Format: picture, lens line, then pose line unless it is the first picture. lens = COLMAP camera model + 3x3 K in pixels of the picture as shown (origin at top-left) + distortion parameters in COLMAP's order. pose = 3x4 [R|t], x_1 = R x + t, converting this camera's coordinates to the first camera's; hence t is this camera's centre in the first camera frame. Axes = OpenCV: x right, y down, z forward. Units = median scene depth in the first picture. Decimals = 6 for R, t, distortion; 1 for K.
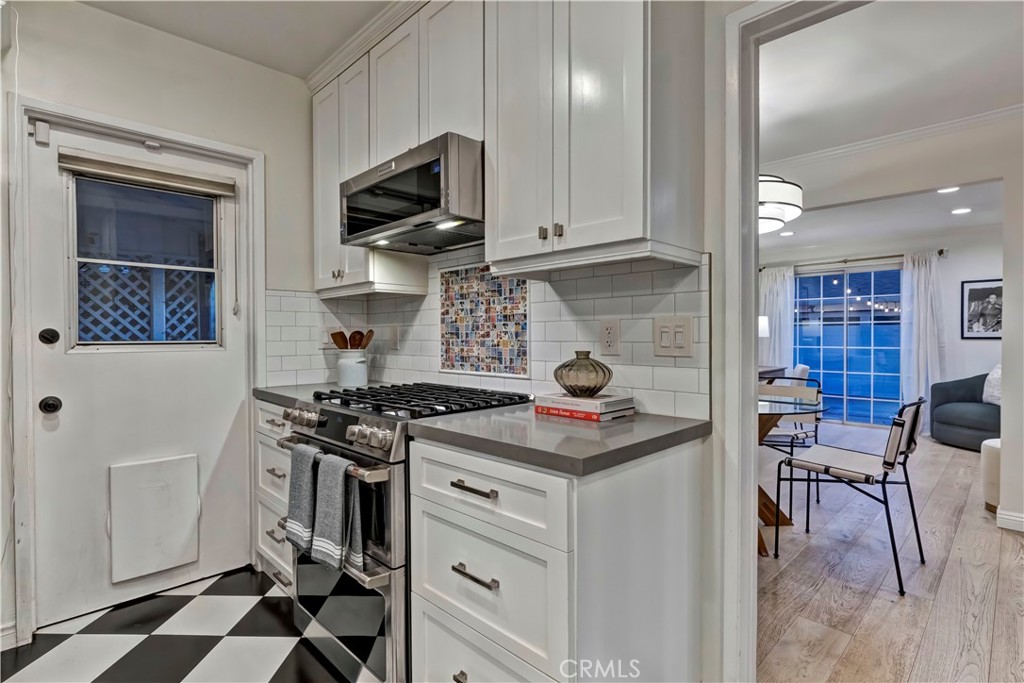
lens RADIAL K [[504.1, 0, 512.0], [0, 504.1, 341.5], [0, 0, 1]] dist [-0.004718, -0.000424]
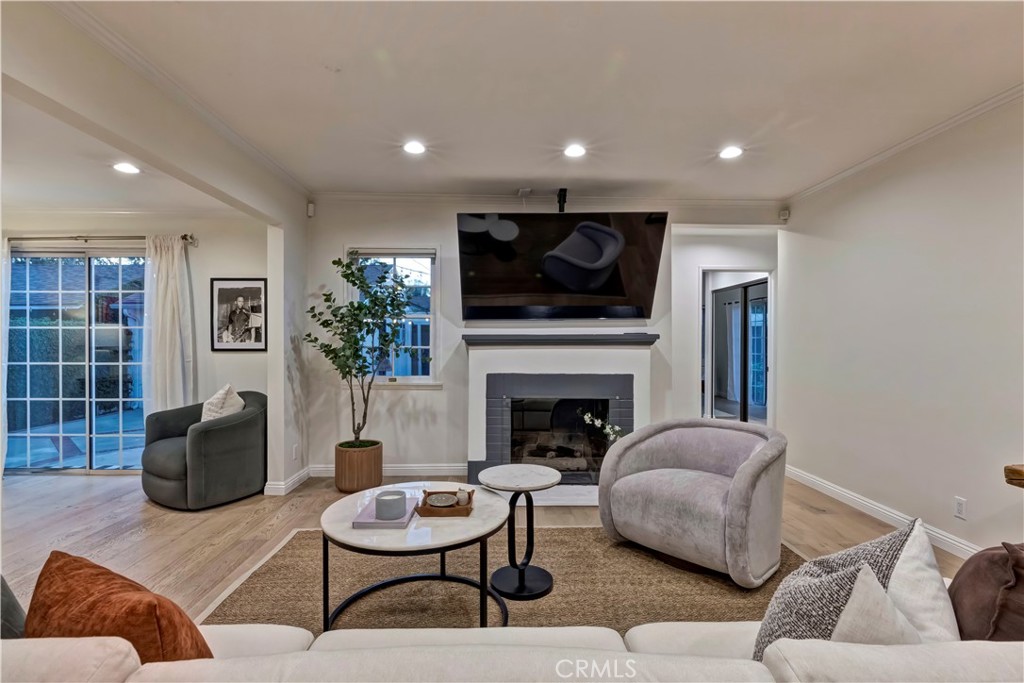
lens RADIAL K [[508.4, 0, 512.0], [0, 508.4, 341.5], [0, 0, 1]] dist [-0.002390, -0.000466]
pose [[0.690874, 0.001992, 0.722973, 1.604334], [0.004074, 0.999970, -0.006649, -0.032324], [-0.722964, 0.007538, 0.690845, 0.268042]]
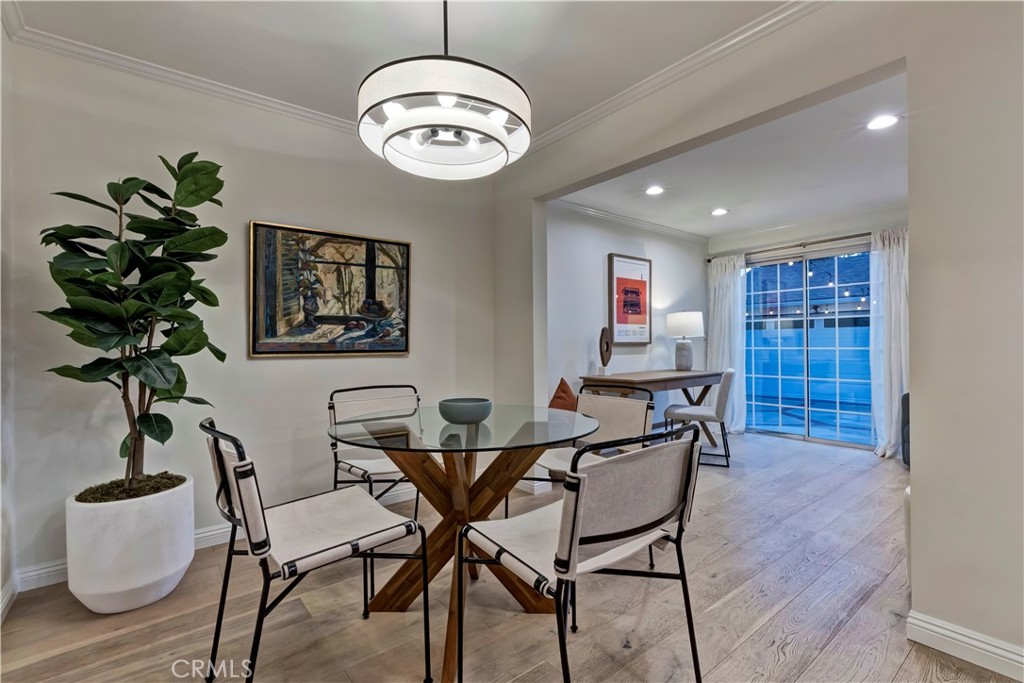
lens RADIAL K [[460.1, 0, 512.0], [0, 460.1, 341.5], [0, 0, 1]] dist [-0.001388, -0.000518]
pose [[0.993615, -0.006760, -0.112618, 0.754572], [0.005113, 0.999876, -0.014904, 0.028025], [0.112705, 0.014233, 0.993527, 0.532814]]
